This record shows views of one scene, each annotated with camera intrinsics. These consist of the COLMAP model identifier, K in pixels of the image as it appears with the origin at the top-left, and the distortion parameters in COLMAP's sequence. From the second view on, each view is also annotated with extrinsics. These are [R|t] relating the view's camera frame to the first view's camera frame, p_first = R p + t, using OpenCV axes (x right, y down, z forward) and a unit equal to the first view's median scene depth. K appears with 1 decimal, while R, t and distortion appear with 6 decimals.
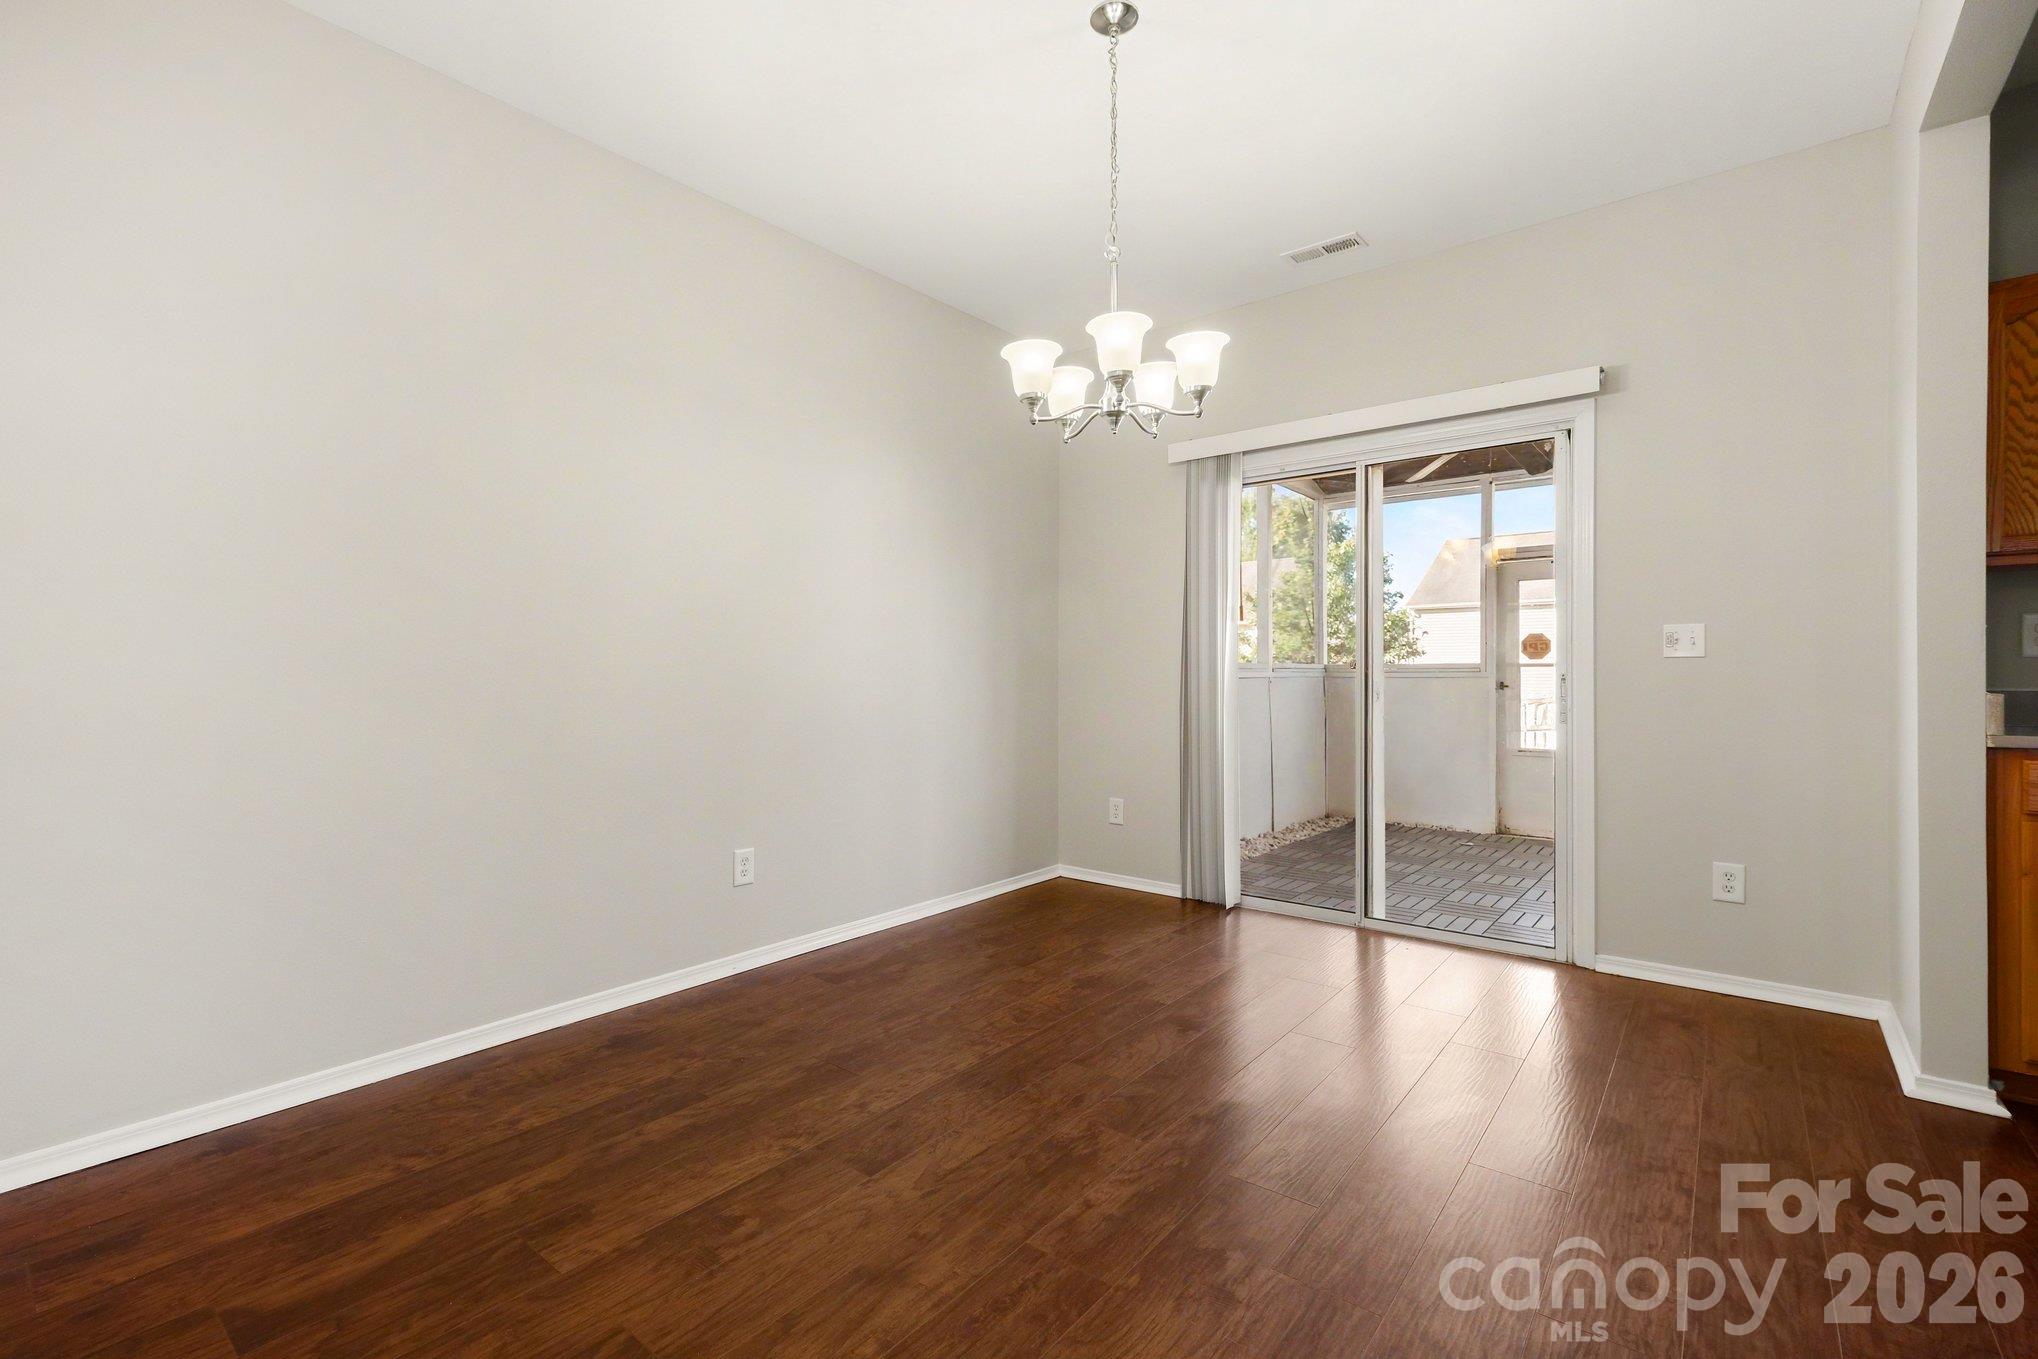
lens RADIAL K [[896.8, 0, 1009.1], [0, 896.8, 676.4], [0, 0, 1]] dist [0.000981, 0.000207]
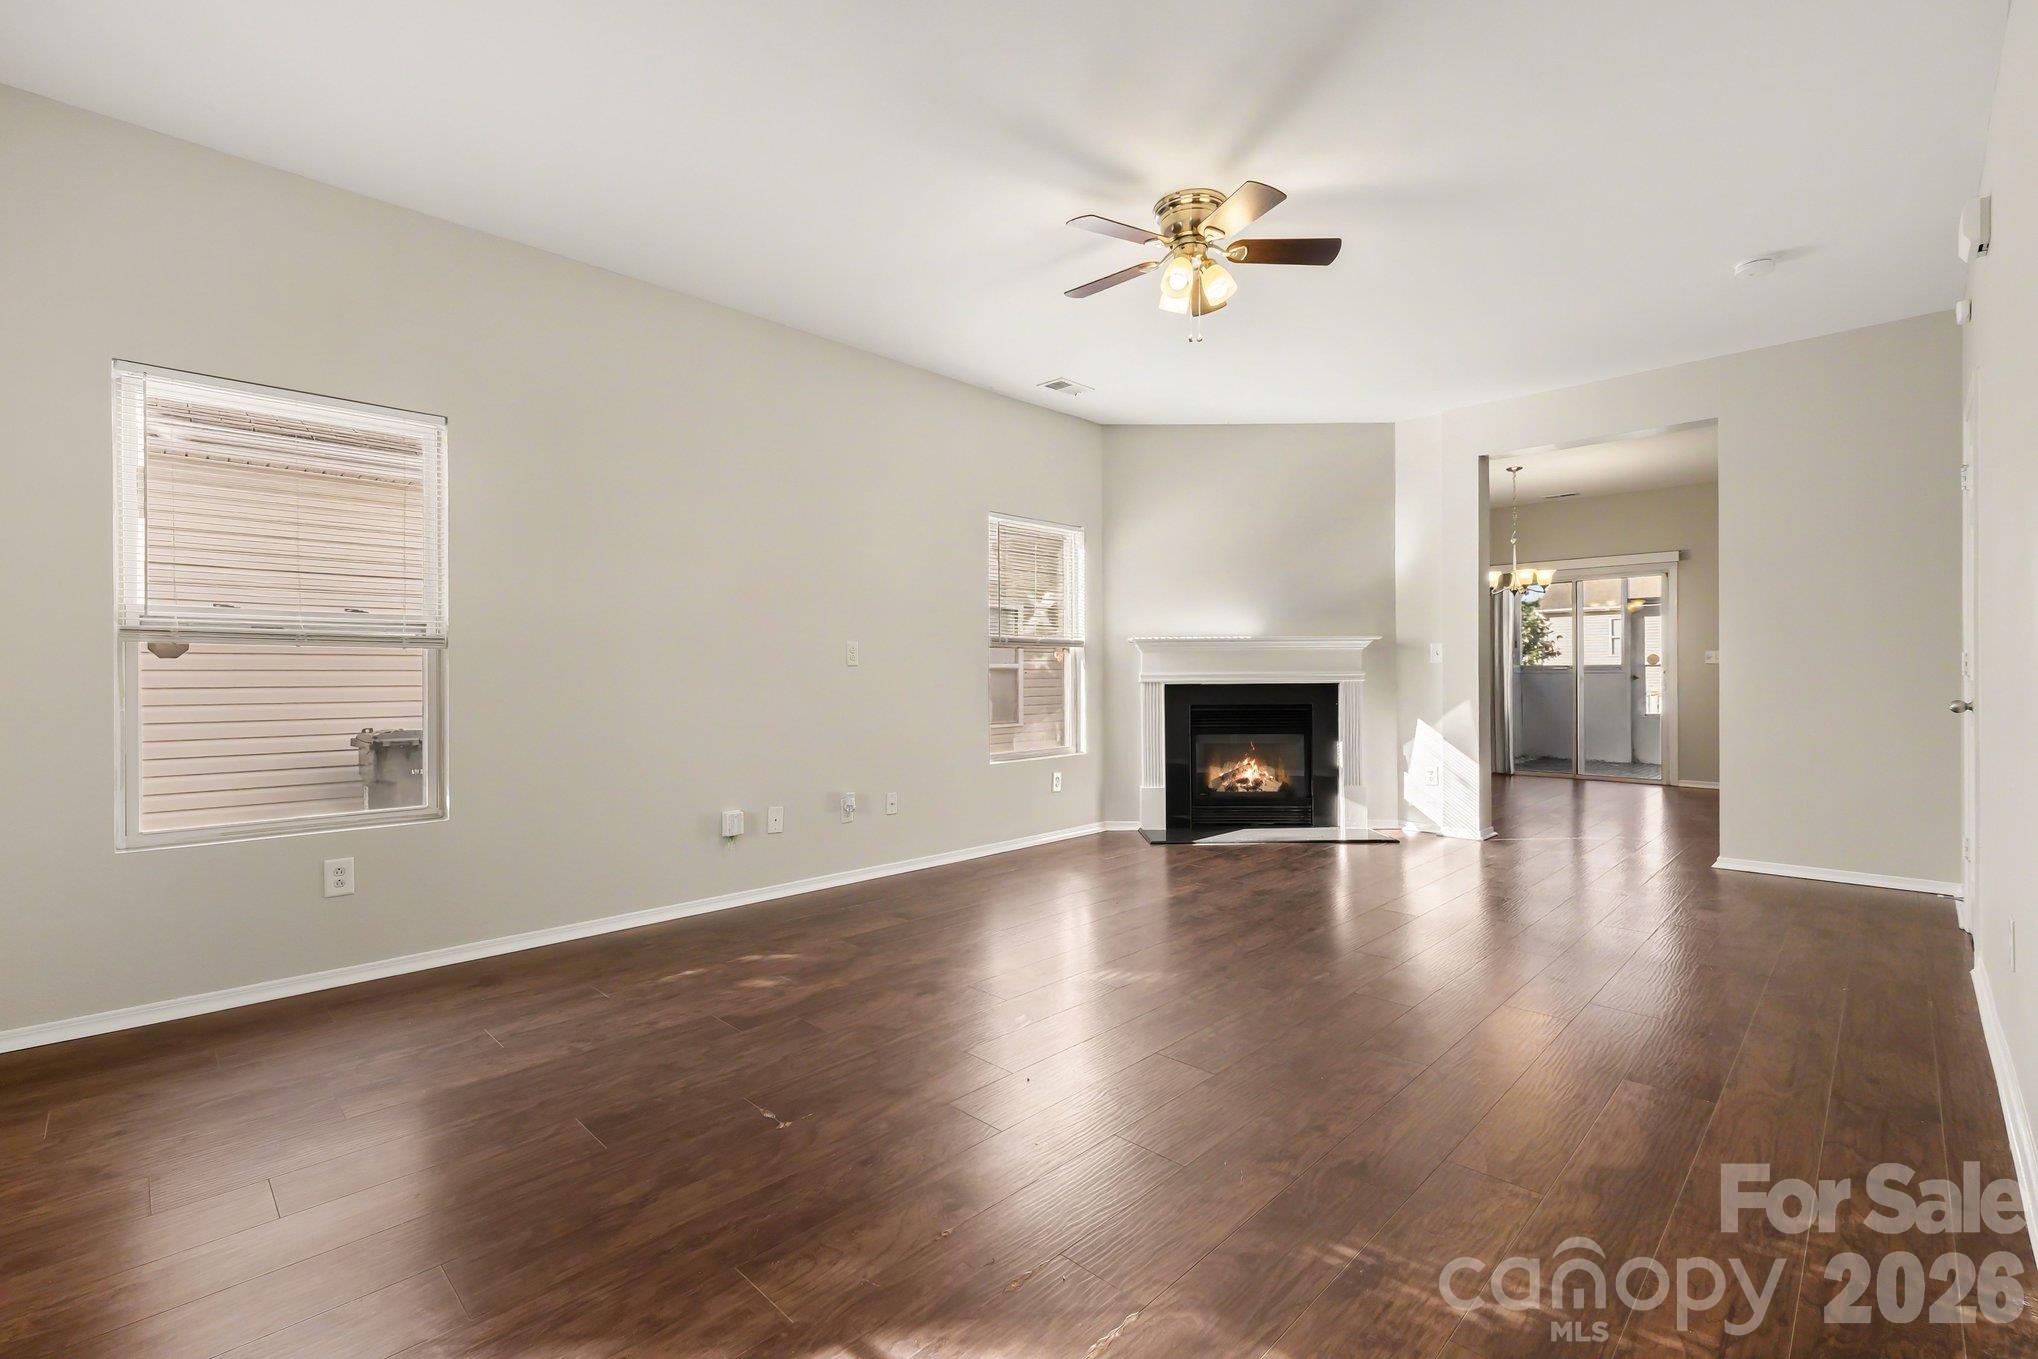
lens RADIAL K [[859.7, 0, 998.4], [0, 859.7, 678.7], [0, 0, 1]] dist [-0.000136, 0.000058]
pose [[0.992028, -0.010604, -0.125568, -0.424512], [0.010755, 0.999942, 0.000522, -0.002135], [0.125555, -0.001868, 0.992085, -0.740148]]
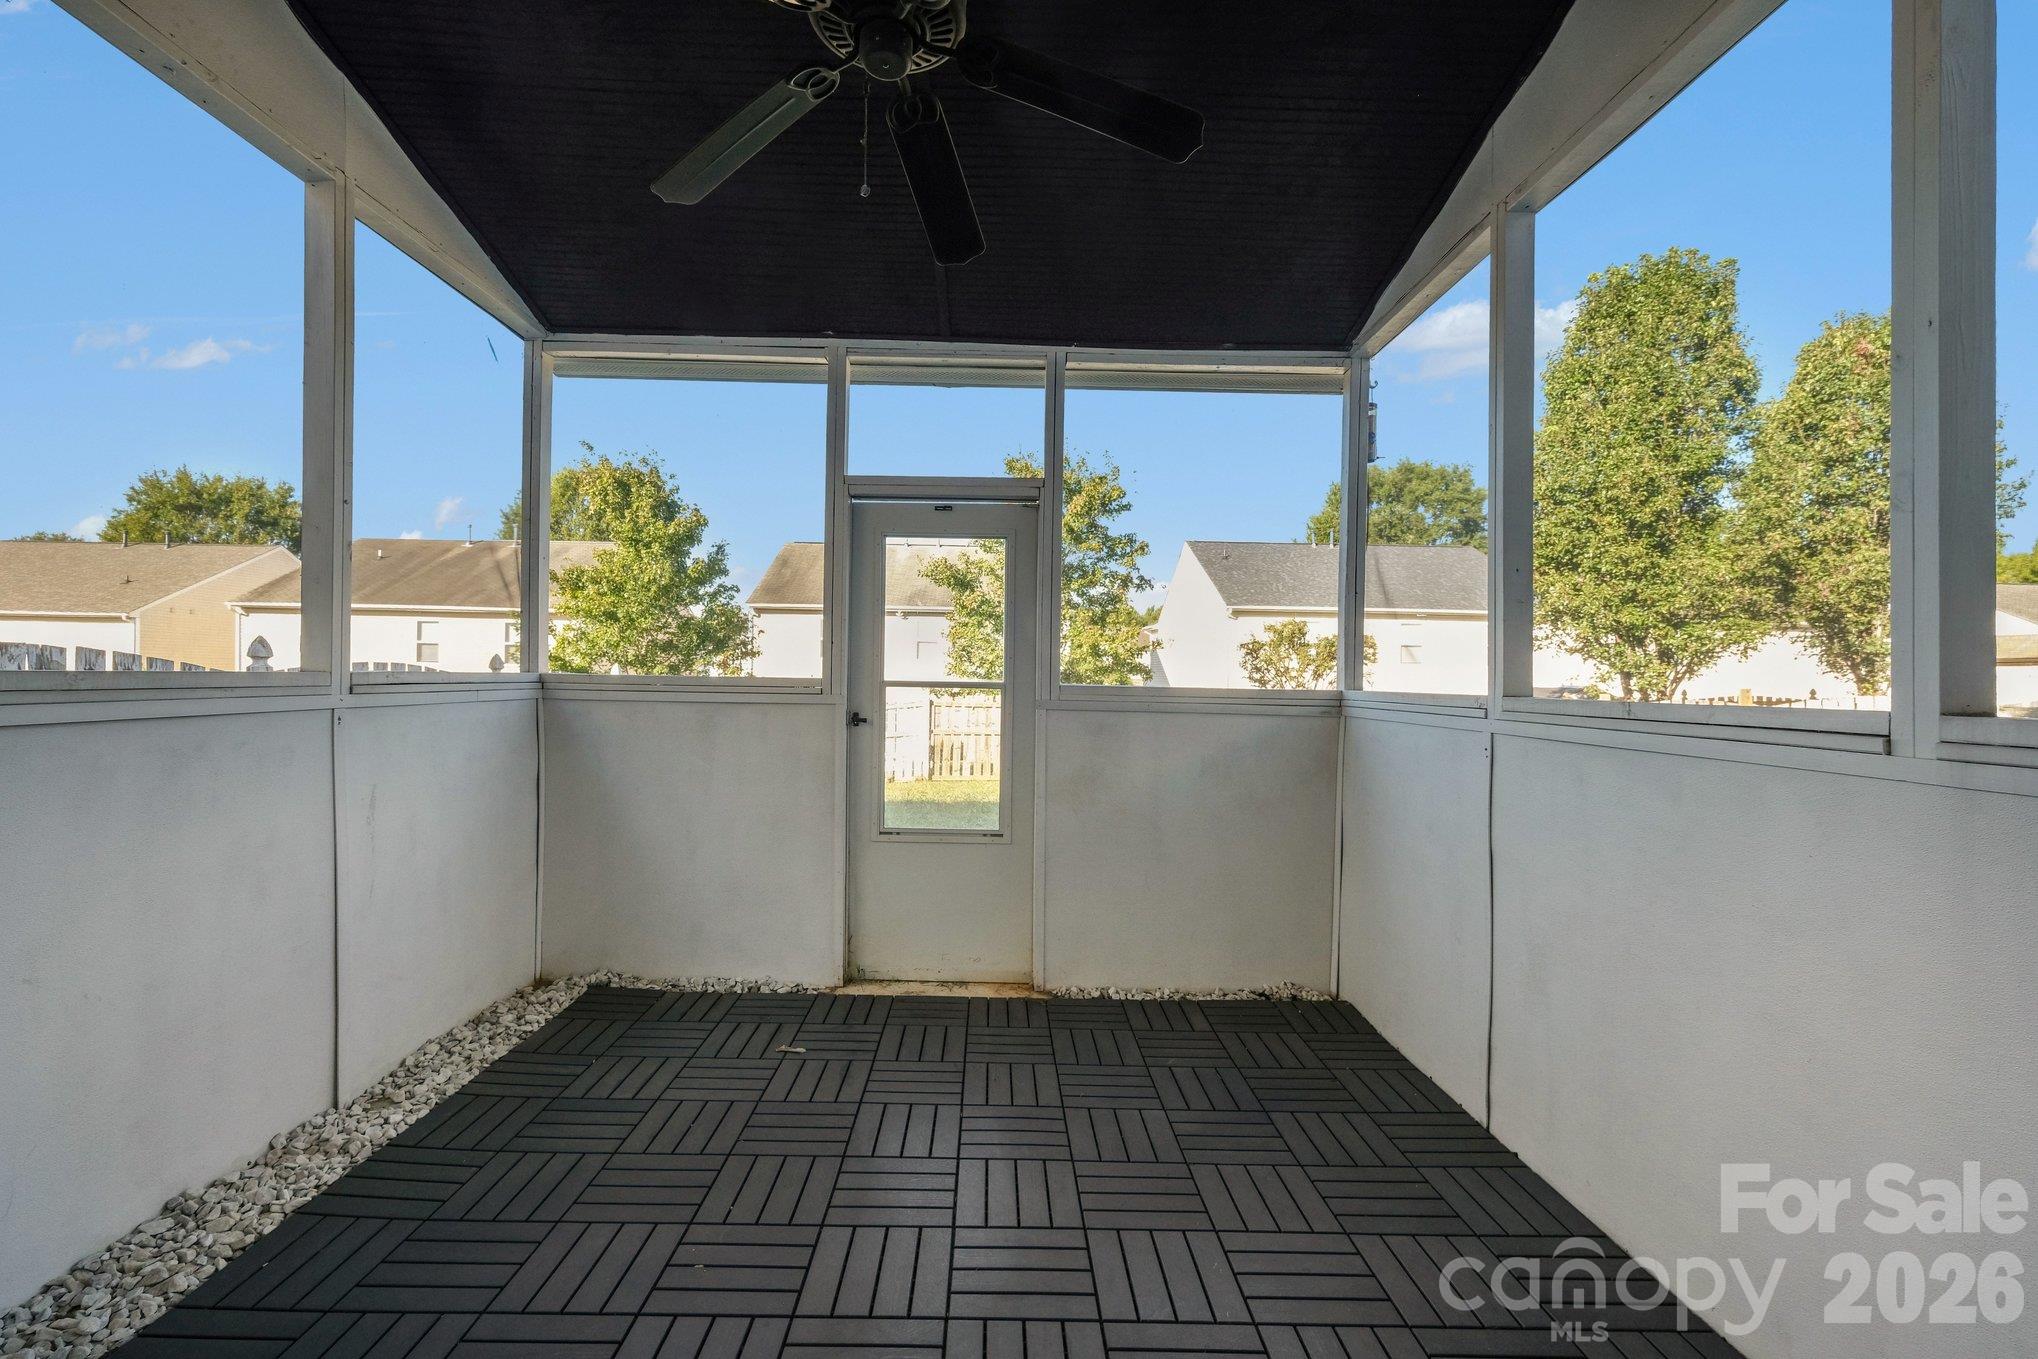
lens RADIAL K [[859.7, 0, 998.4], [0, 859.7, 678.7], [0, 0, 1]] dist [-0.000136, 0.000058]
pose [[0.767236, 0.015184, 0.641185, 0.265287], [-0.019825, 0.999803, 0.000046, -0.017538], [-0.641059, -0.012747, 0.767386, 0.517925]]
